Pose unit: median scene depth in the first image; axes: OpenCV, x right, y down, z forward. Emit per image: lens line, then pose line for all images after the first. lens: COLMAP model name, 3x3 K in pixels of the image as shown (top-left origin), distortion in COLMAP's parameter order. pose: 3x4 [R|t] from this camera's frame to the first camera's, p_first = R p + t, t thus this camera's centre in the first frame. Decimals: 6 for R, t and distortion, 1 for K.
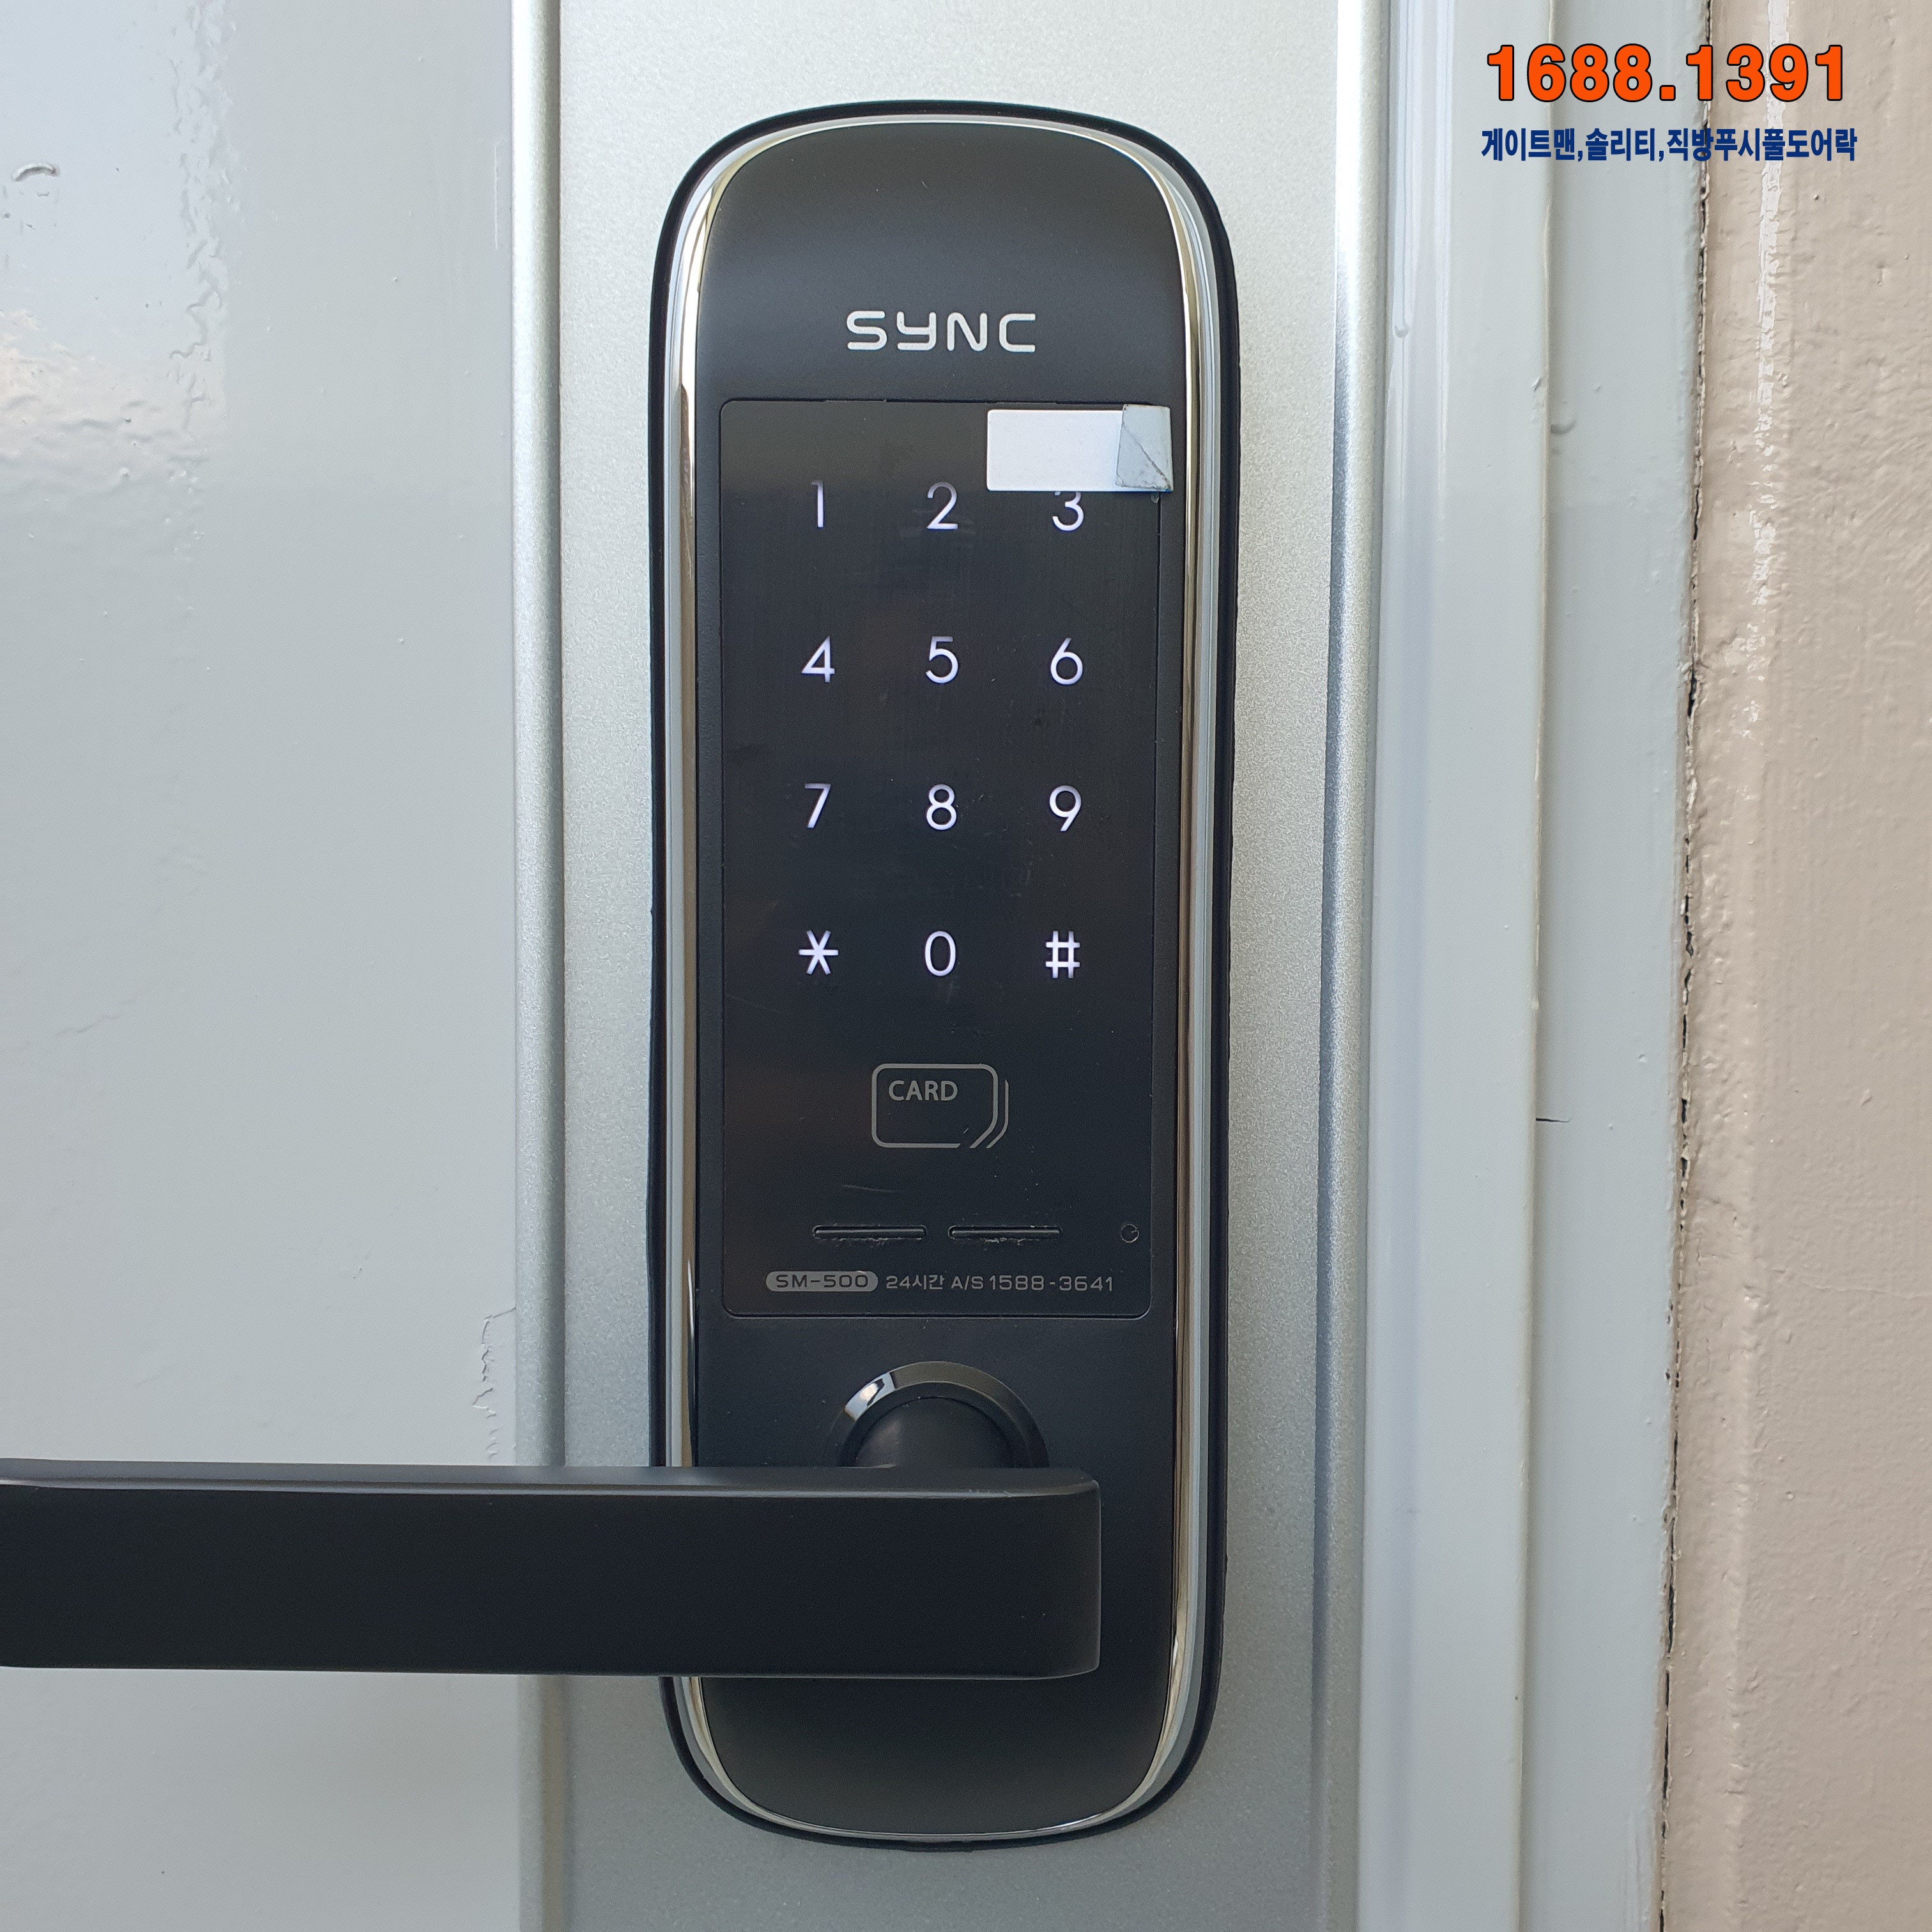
lens RADIAL K [[2465.9, 0, 968.8], [0, 2465.9, 972.0], [0, 0, 1]] dist [-0.071942, 0.000000]
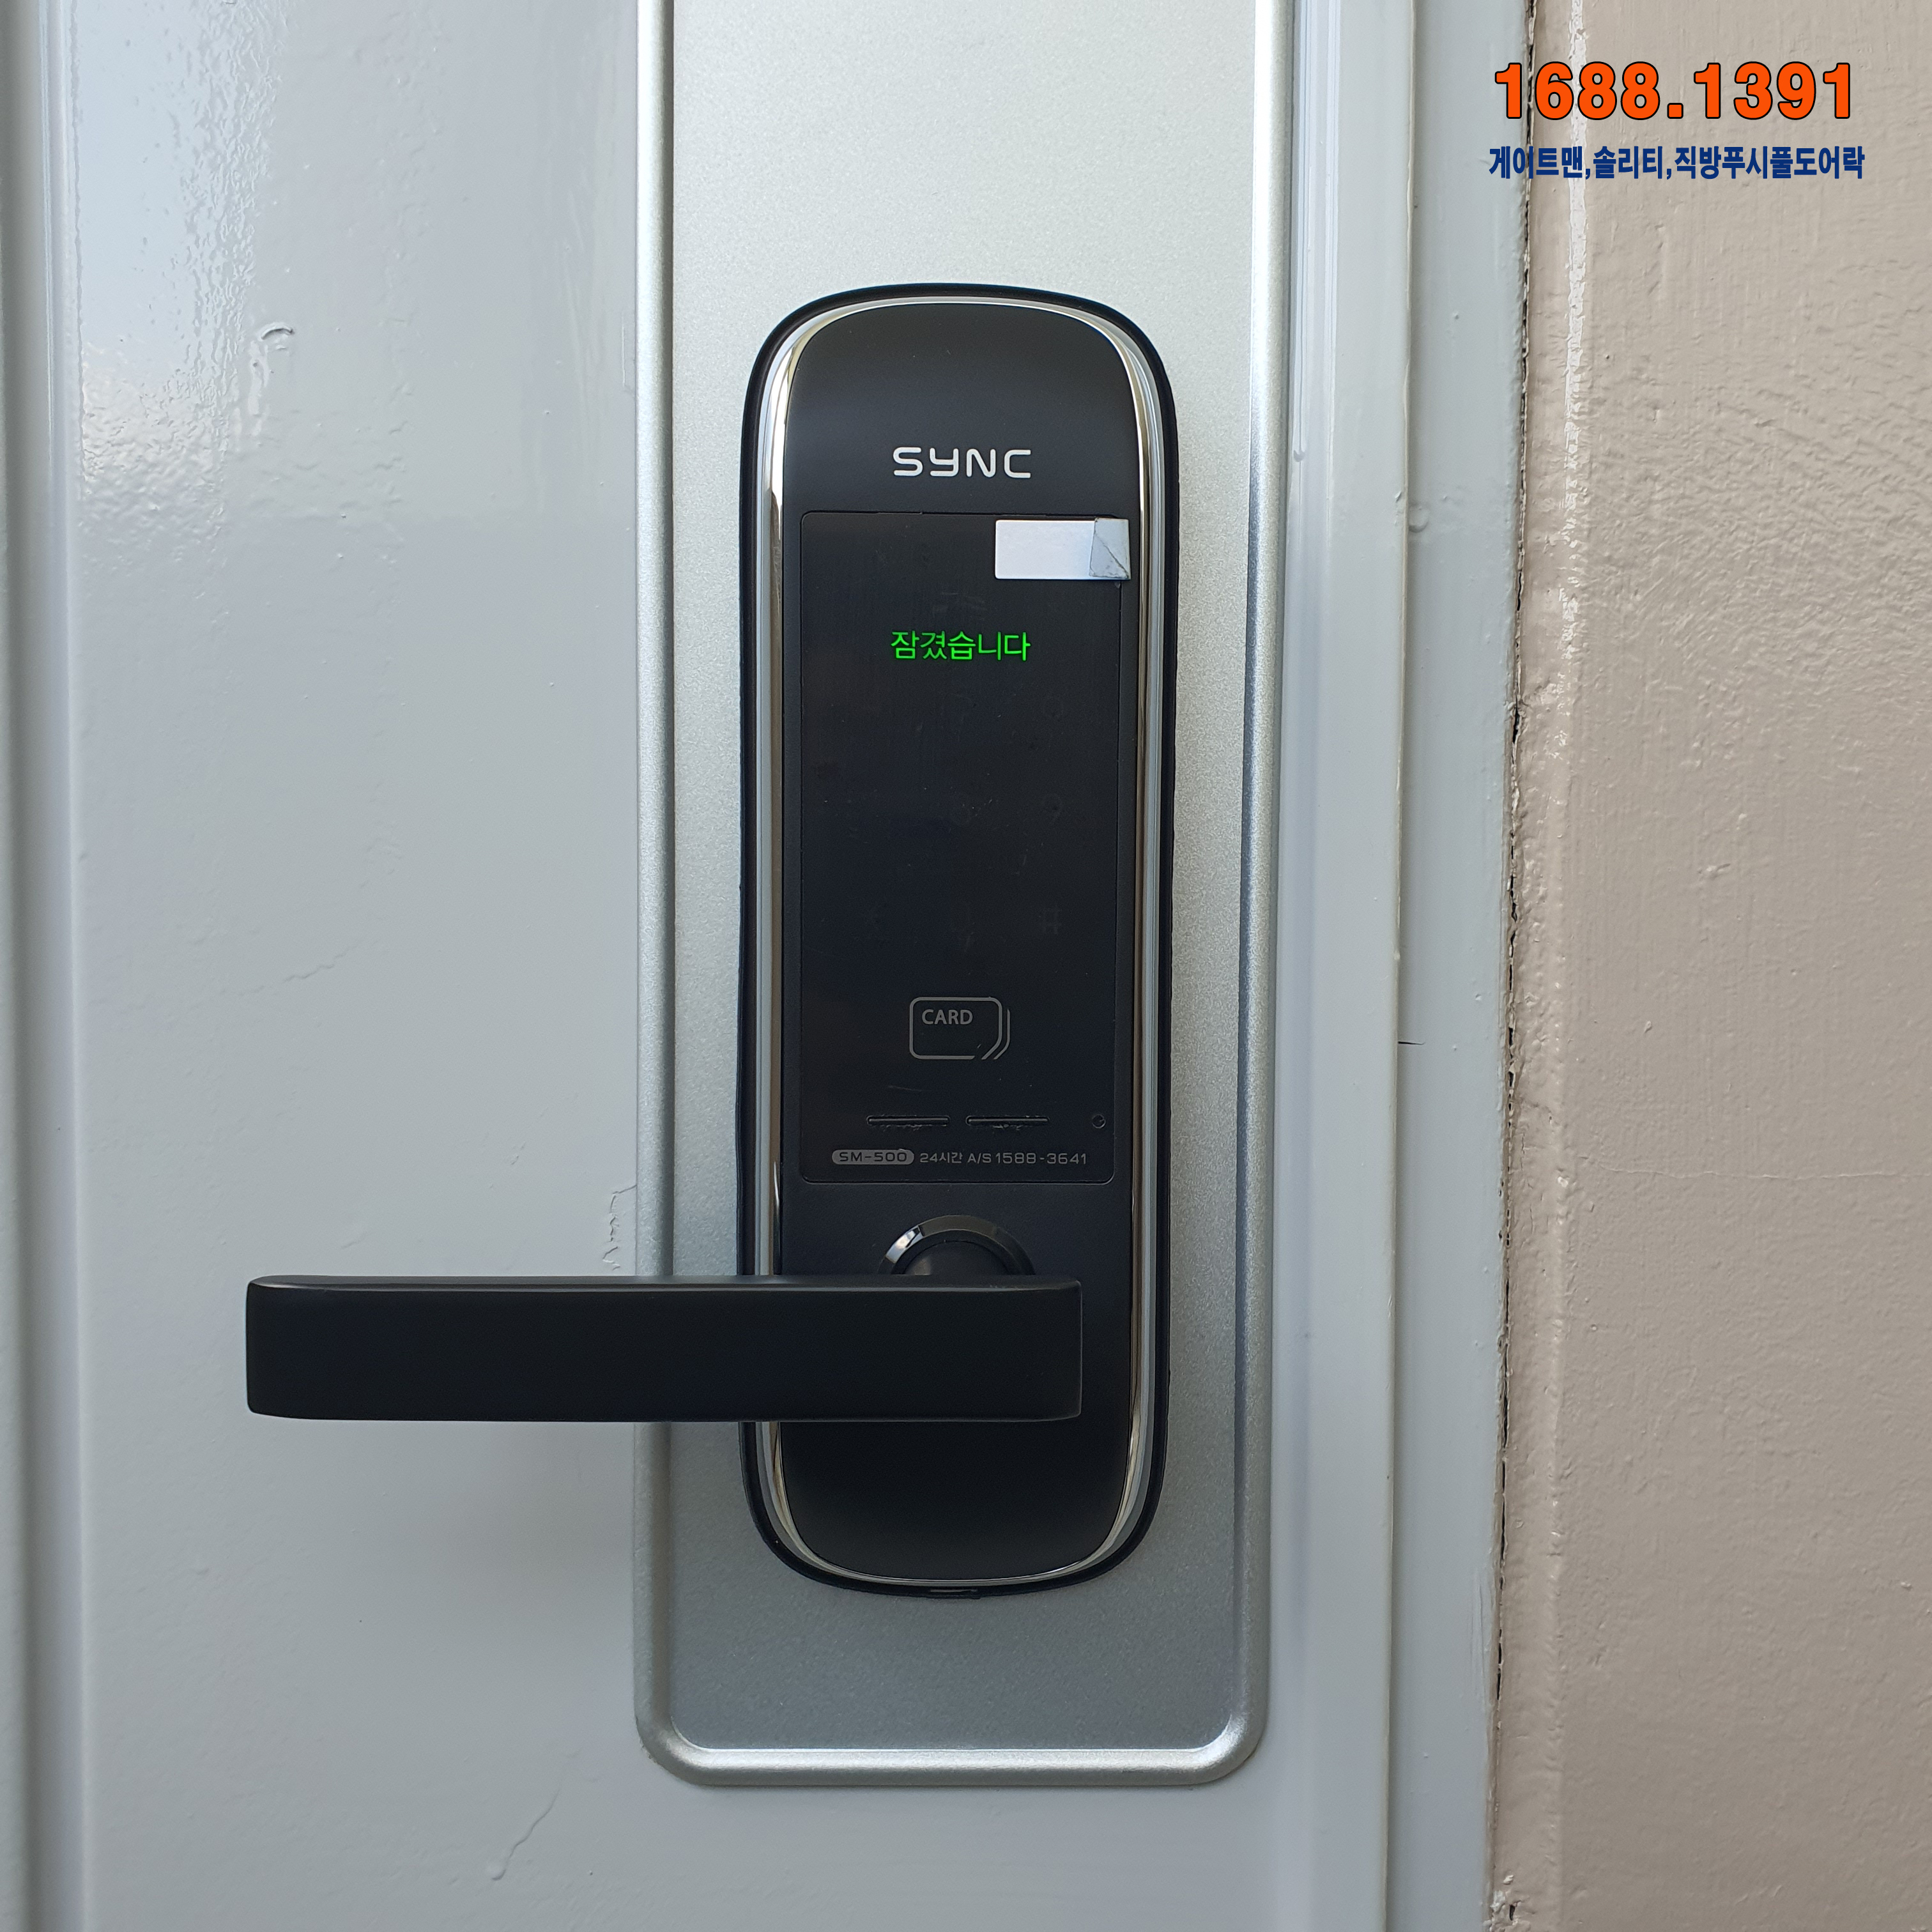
lens RADIAL K [[2465.9, 0, 963.8], [0, 2465.9, 960.7], [0, 0, 1]] dist [-0.071942, 0.000000]
pose [[0.999755, 0.000120, 0.022120, -0.036740], [0.000048, 0.999971, -0.007589, 0.025479], [-0.022120, 0.007589, 0.999727, -0.337898]]
